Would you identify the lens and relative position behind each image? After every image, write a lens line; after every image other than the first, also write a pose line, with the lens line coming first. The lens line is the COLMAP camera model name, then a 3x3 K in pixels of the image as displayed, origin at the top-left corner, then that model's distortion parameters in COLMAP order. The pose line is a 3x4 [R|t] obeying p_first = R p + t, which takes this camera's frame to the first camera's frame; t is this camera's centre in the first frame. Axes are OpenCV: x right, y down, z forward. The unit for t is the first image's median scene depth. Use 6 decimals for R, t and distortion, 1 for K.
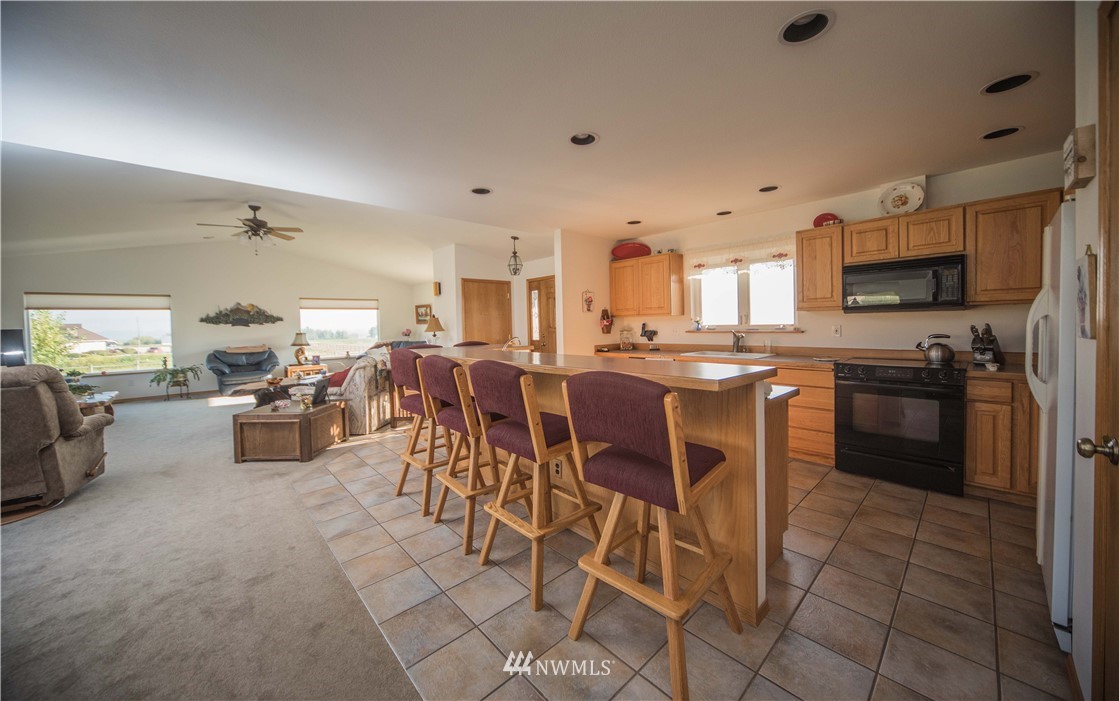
lens RADIAL K [[390.9, 0, 563.3], [0, 390.9, 334.1], [0, 0, 1]] dist [-0.010248, 0.000326]
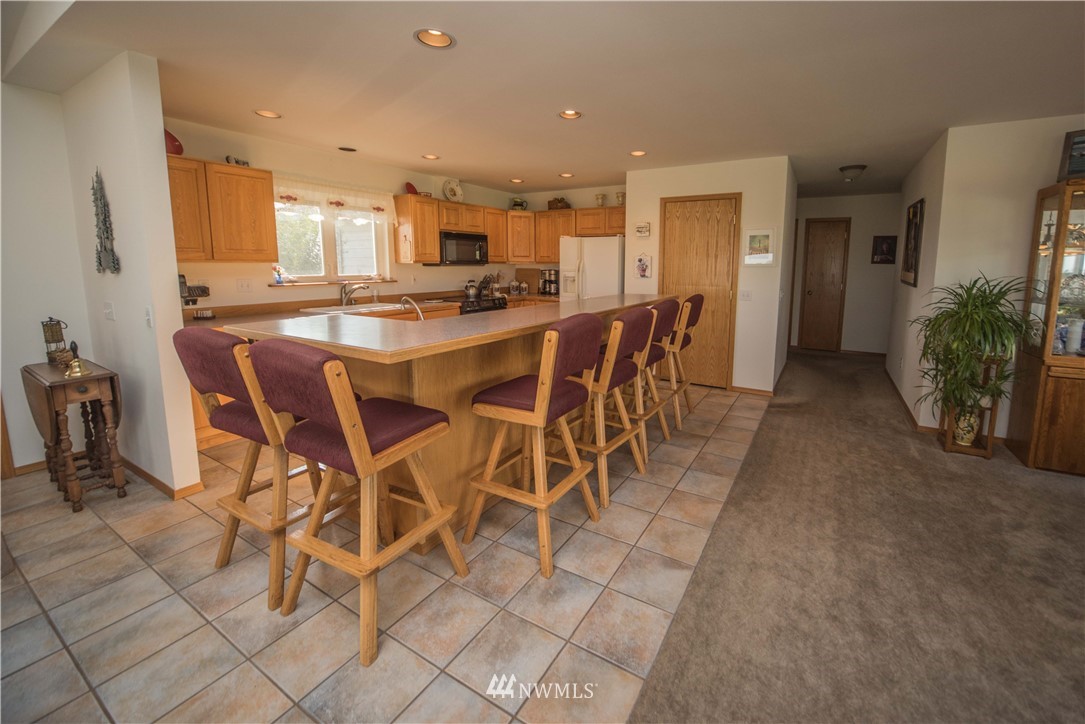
lens RADIAL K [[434.1, 0, 589.3], [0, 434.1, 316.5], [0, 0, 1]] dist [-0.006949, -0.000267]
pose [[-0.308023, -0.096302, 0.946492, -0.576733], [0.026452, 0.993612, 0.109705, -0.020174], [-0.951011, 0.058828, -0.303508, 0.633735]]
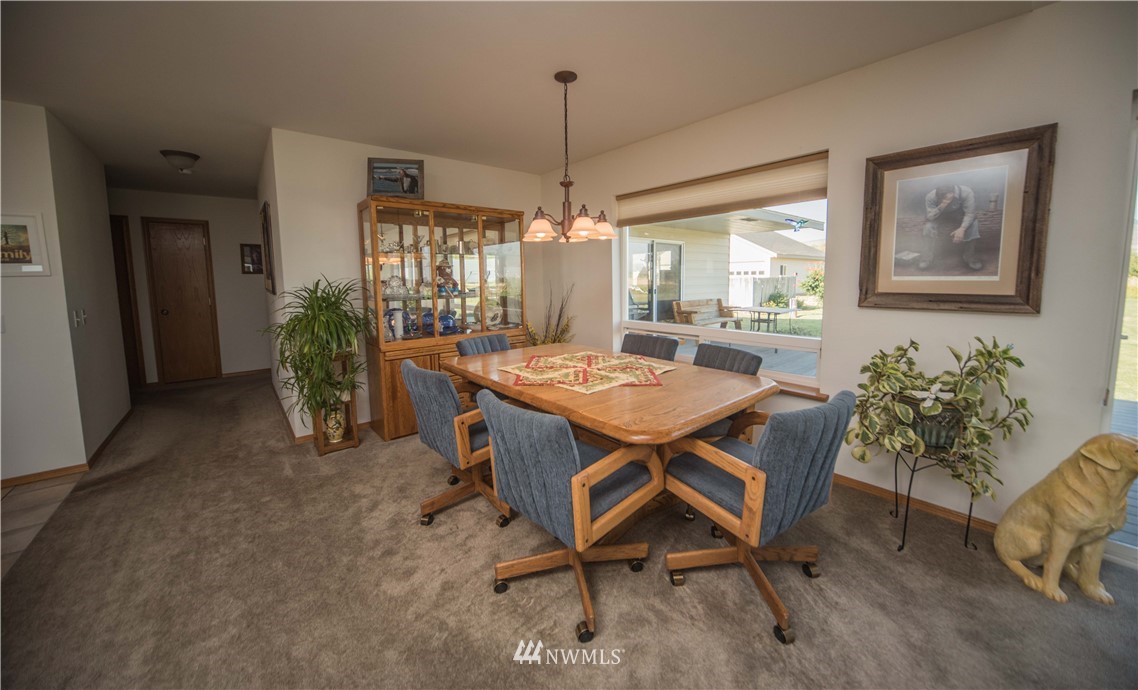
lens RADIAL K [[400.8, 0, 578.8], [0, 400.8, 347.3], [0, 0, 1]] dist [0.000455, -0.000004]
pose [[-0.997905, 0.027557, 0.058539, -0.572706], [0.038746, 0.979114, 0.199588, -0.002424], [-0.051816, 0.201438, -0.978130, 0.514811]]
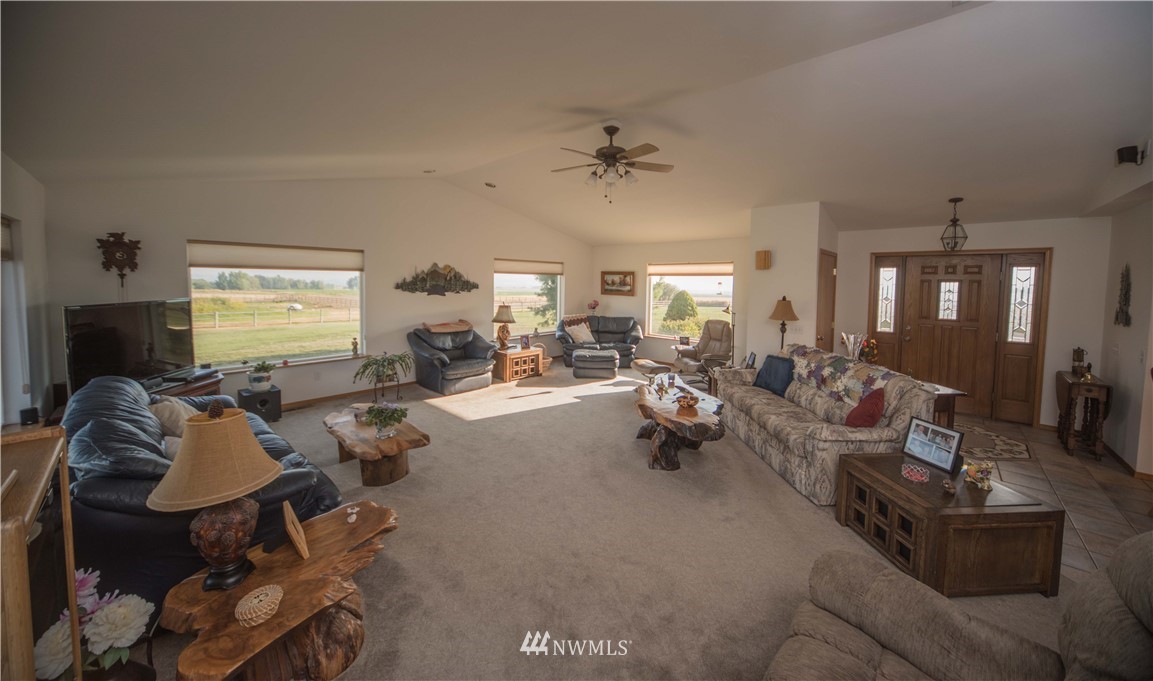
lens RADIAL K [[397.5, 0, 574.0], [0, 397.5, 299.9], [0, 0, 1]] dist [-0.008758, 0.000080]
pose [[0.996562, 0.034368, 0.075388, -0.997624], [-0.035813, 0.999198, 0.017894, -0.054072], [-0.074713, -0.020533, 0.996994, 0.363214]]
